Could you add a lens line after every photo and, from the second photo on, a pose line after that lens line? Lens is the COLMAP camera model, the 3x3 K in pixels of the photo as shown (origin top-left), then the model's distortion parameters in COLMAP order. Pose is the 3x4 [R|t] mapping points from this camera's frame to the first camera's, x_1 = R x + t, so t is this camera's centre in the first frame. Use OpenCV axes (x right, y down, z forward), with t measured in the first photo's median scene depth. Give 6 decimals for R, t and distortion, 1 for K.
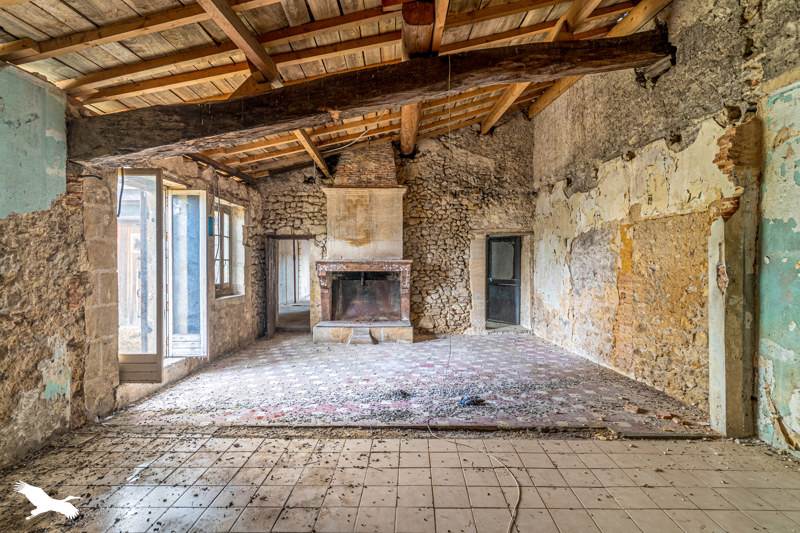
lens RADIAL K [[386.5, 0, 402.0], [0, 386.5, 264.3], [0, 0, 1]] dist [-0.001375, -0.000602]
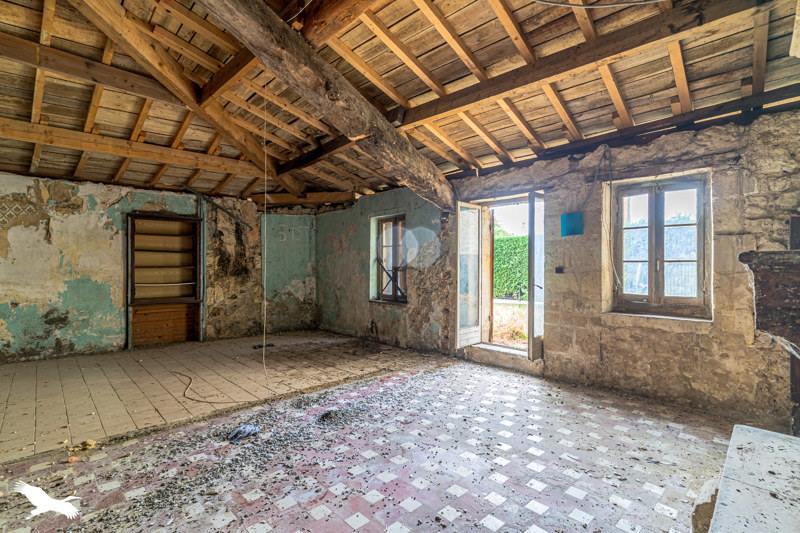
lens RADIAL K [[386.5, 0, 403.5], [0, 386.5, 267.2], [0, 0, 1]] dist [-0.001375, -0.000602]
pose [[-0.701962, 0.002956, -0.712209, 0.539039], [-0.001565, 0.999983, 0.005693, -0.006980], [0.712213, 0.005111, -0.701945, 1.852440]]
